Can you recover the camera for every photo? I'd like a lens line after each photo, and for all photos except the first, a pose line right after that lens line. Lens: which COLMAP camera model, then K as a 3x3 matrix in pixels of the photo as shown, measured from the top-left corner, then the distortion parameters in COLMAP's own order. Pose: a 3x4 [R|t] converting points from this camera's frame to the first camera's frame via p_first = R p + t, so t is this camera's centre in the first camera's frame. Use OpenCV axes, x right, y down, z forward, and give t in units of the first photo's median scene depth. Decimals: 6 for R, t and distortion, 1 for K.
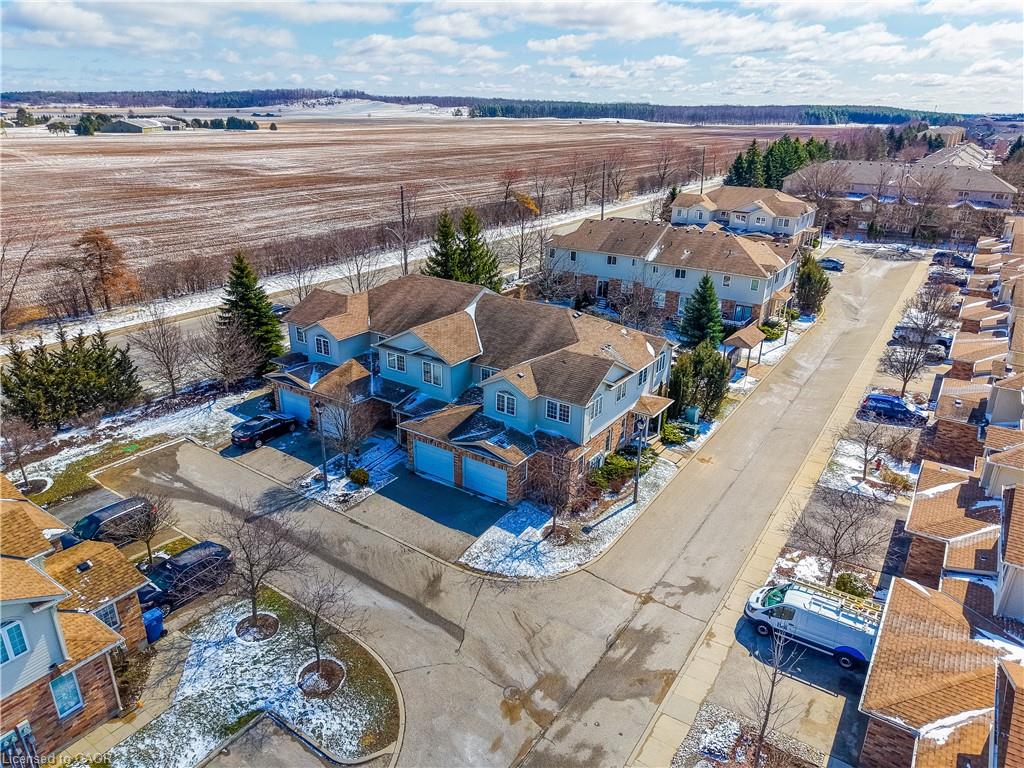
lens RADIAL K [[690.4, 0, 512.0], [0, 690.4, 384.0], [0, 0, 1]] dist [0.006344, 0.000610]
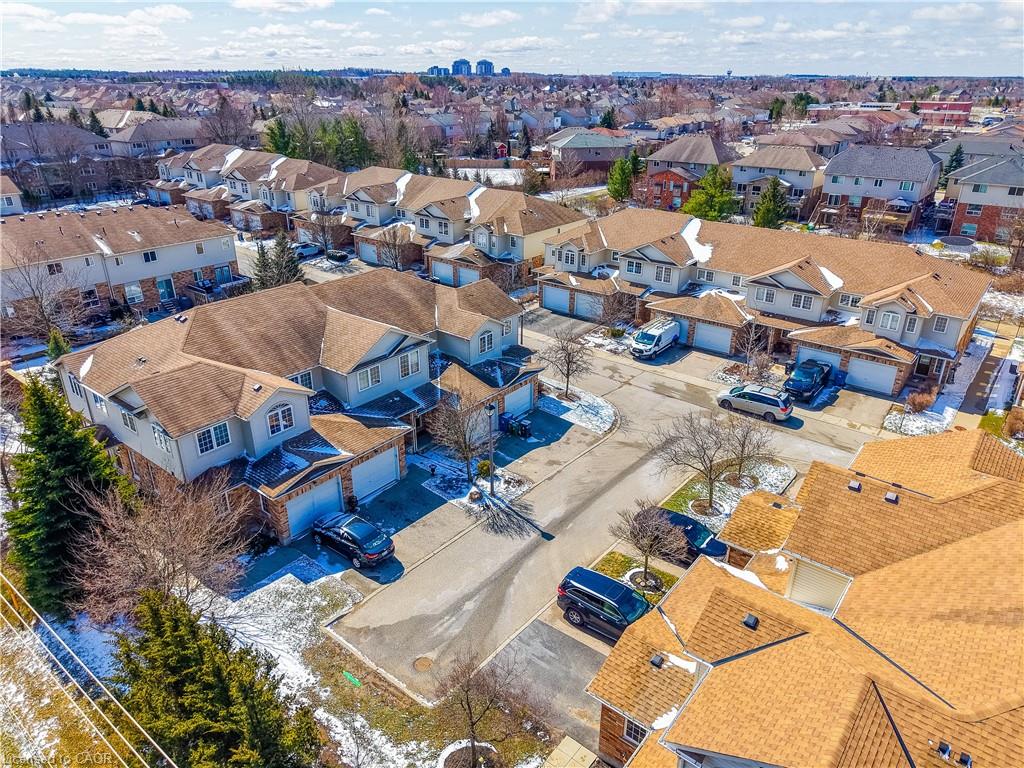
lens RADIAL K [[678.6, 0, 527.9], [0, 678.6, 396.0], [0, 0, 1]] dist [0.015512, -0.028393]
pose [[0.058163, -0.437766, 0.897205, -1.009396], [0.359976, 0.847463, 0.390160, -0.295504], [-0.931147, 0.300280, 0.206876, 0.711698]]
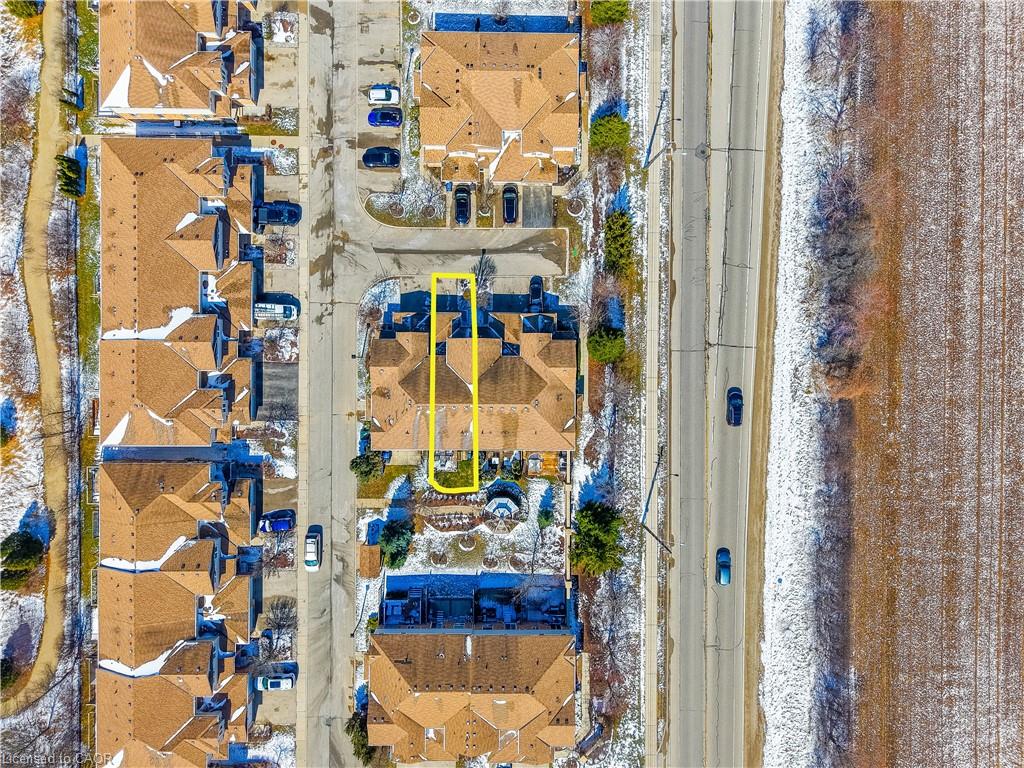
lens RADIAL K [[690.4, 0, 512.0], [0, 690.4, 384.0], [0, 0, 1]] dist [0.006344, 0.000610]
pose [[-0.831817, 0.554234, -0.030089, -0.114703], [-0.238024, -0.307216, 0.921392, -2.017113], [0.501423, 0.773591, 0.387468, 0.426432]]
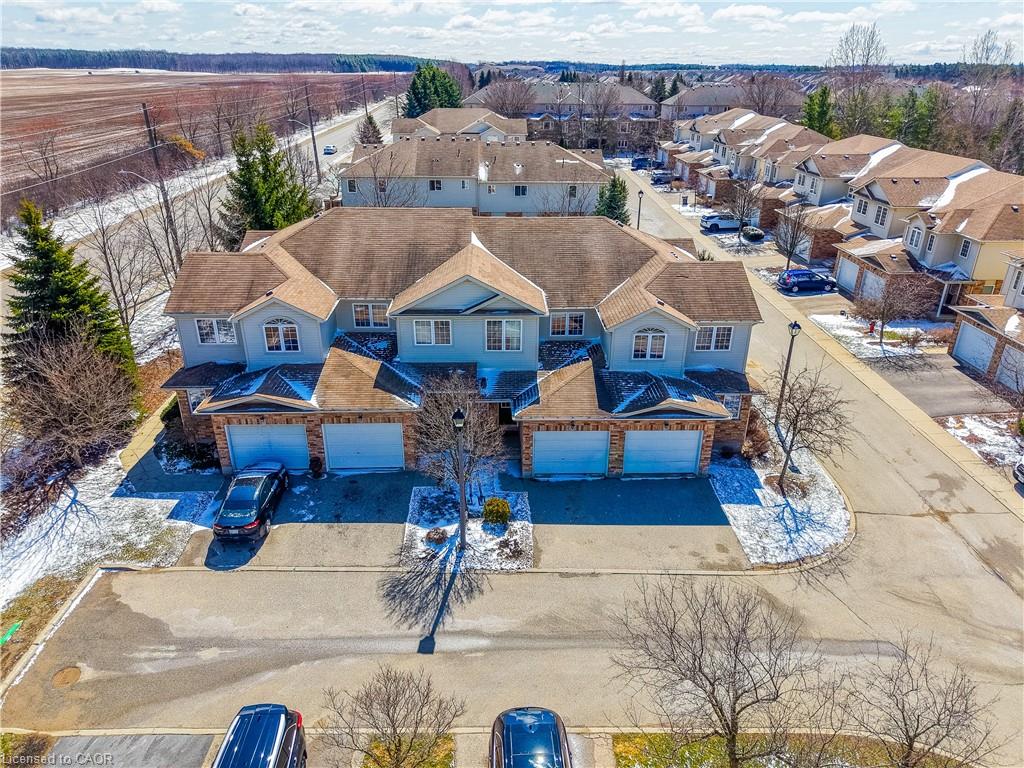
lens RADIAL K [[690.4, 0, 512.0], [0, 690.4, 384.0], [0, 0, 1]] dist [0.006344, 0.000610]
pose [[0.809198, -0.253704, 0.529936, -0.510389], [0.222374, 0.967115, 0.123443, -0.052842], [-0.543827, 0.017954, 0.839005, 0.453112]]
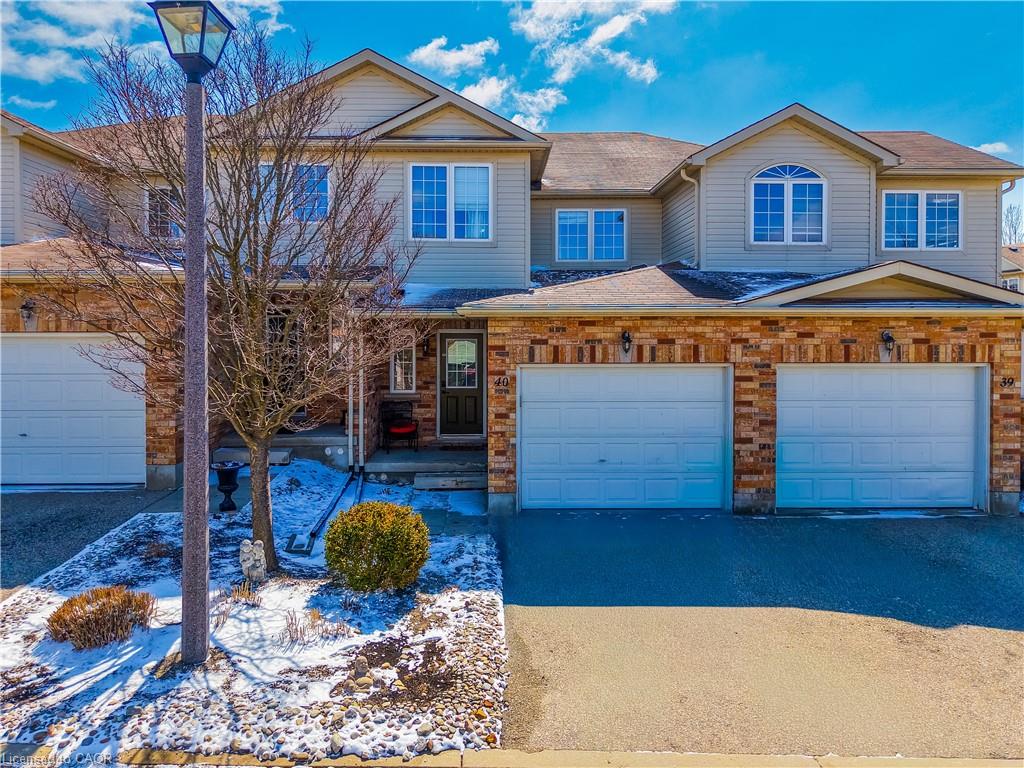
lens RADIAL K [[712.6, 0, 510.2], [0, 712.6, 338.5], [0, 0, 1]] dist [-0.007036, -0.001382]
pose [[0.813006, -0.016318, 0.582027, -0.292960], [0.226196, 0.929945, -0.289891, 0.143499], [-0.536523, 0.367335, 0.759742, 0.819434]]
